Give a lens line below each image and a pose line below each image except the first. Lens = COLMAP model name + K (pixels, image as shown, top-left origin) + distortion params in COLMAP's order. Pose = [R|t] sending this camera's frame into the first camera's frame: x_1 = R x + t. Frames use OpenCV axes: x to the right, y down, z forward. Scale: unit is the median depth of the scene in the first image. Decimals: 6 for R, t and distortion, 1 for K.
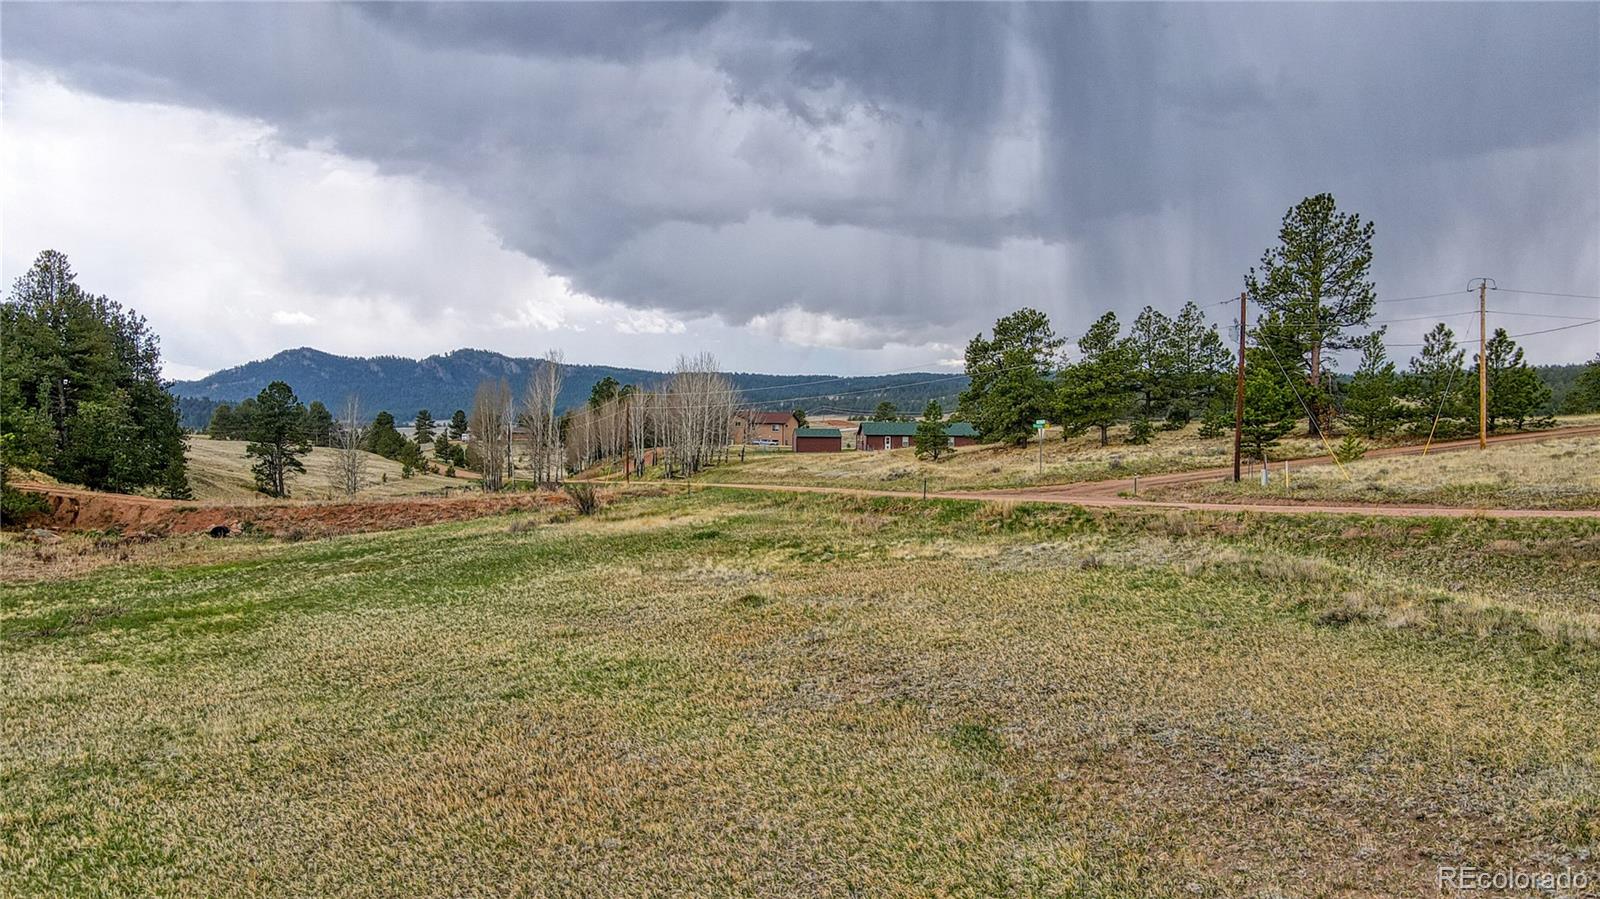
lens RADIAL K [[1178.3, 0, 788.2], [0, 1178.3, 456.1], [0, 0, 1]] dist [0.017495, -0.001944]
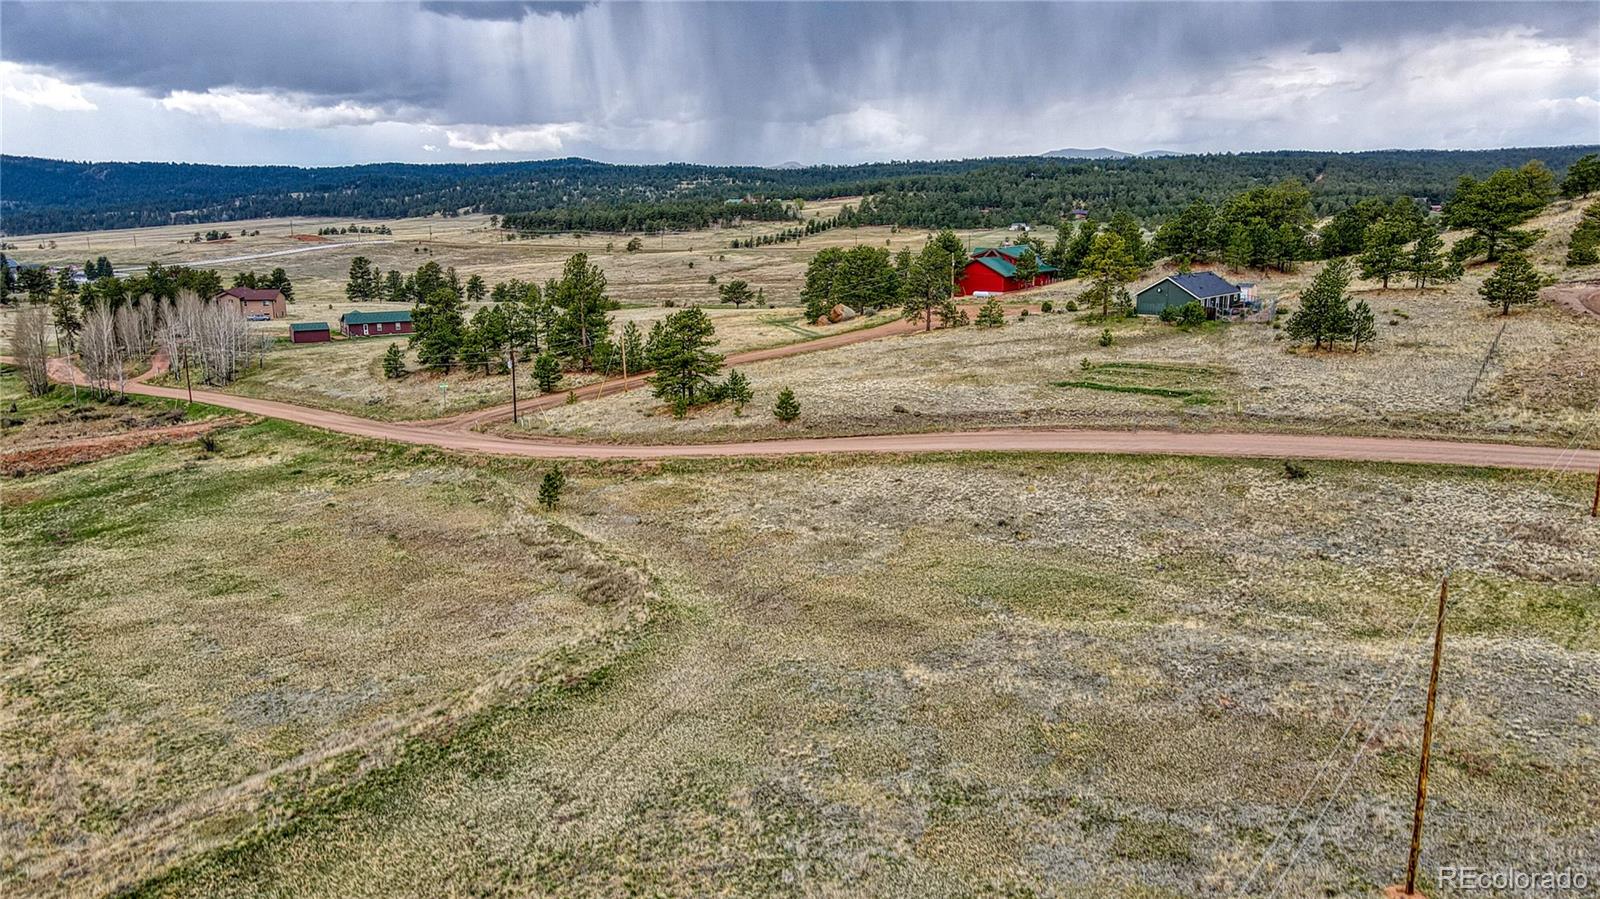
lens RADIAL K [[1178.3, 0, 785.5], [0, 1178.3, 448.8], [0, 0, 1]] dist [0.017495, -0.001944]
pose [[0.911757, -0.099734, 0.398438, -0.029670], [0.029189, 0.983352, 0.179352, -0.102159], [-0.409693, -0.151895, 0.899489, -0.430755]]
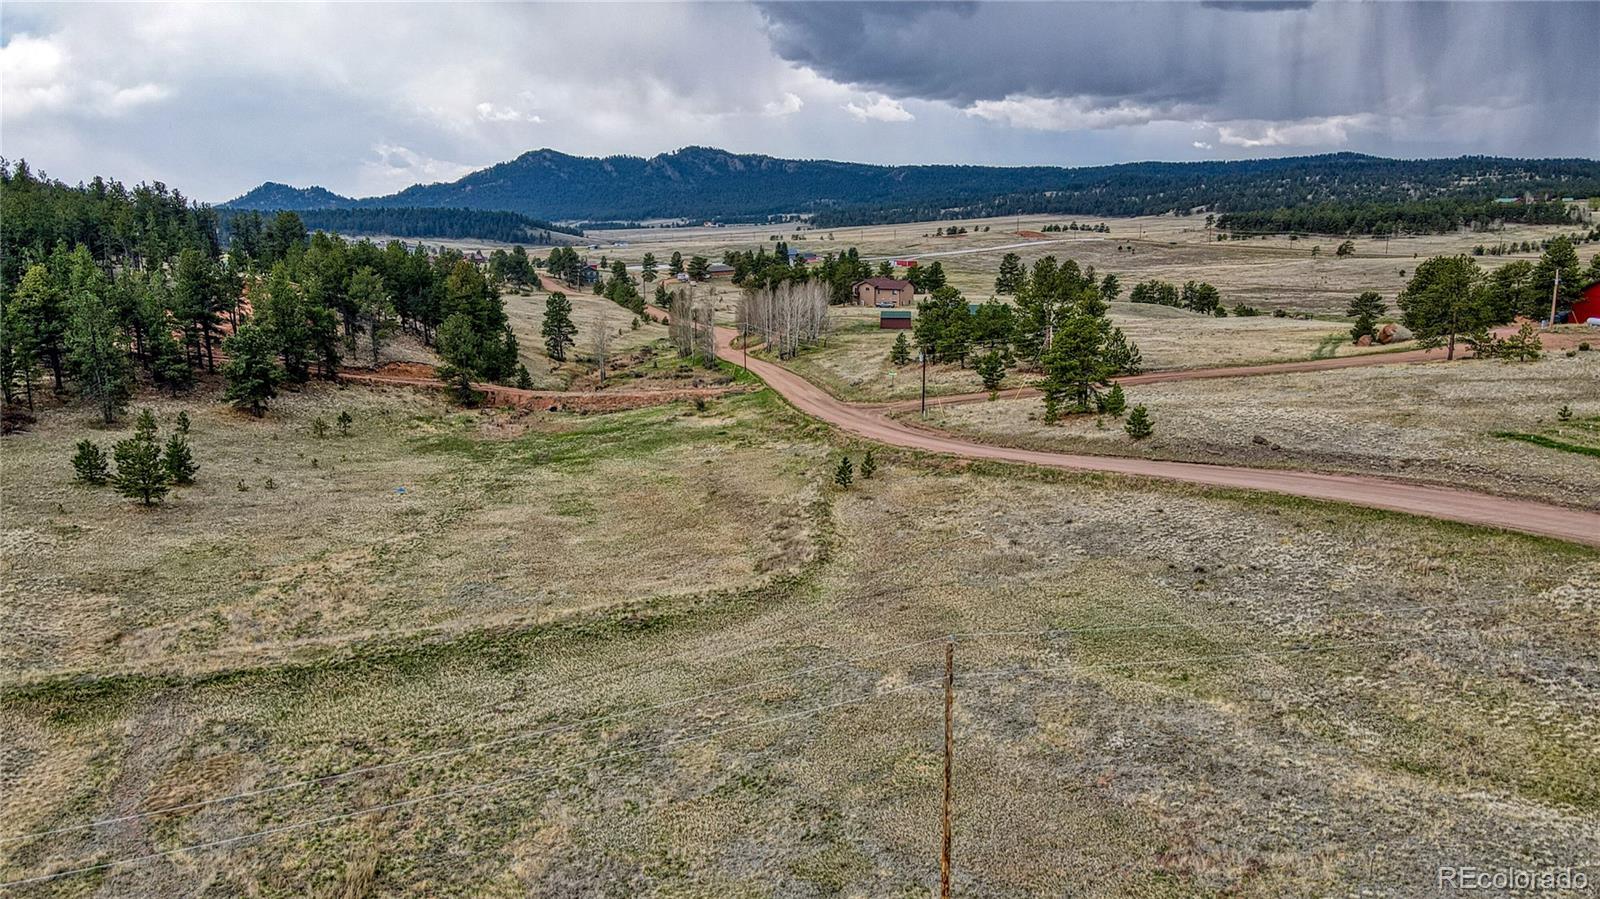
lens RADIAL K [[1186.9, 0, 792.6], [0, 1186.9, 439.3], [0, 0, 1]] dist [-0.001306, 0.025634]
pose [[0.982610, 0.025188, -0.183964, 0.166574], [0.005009, 0.986800, 0.161863, -0.101580], [0.185613, -0.159970, 0.969514, -0.477698]]
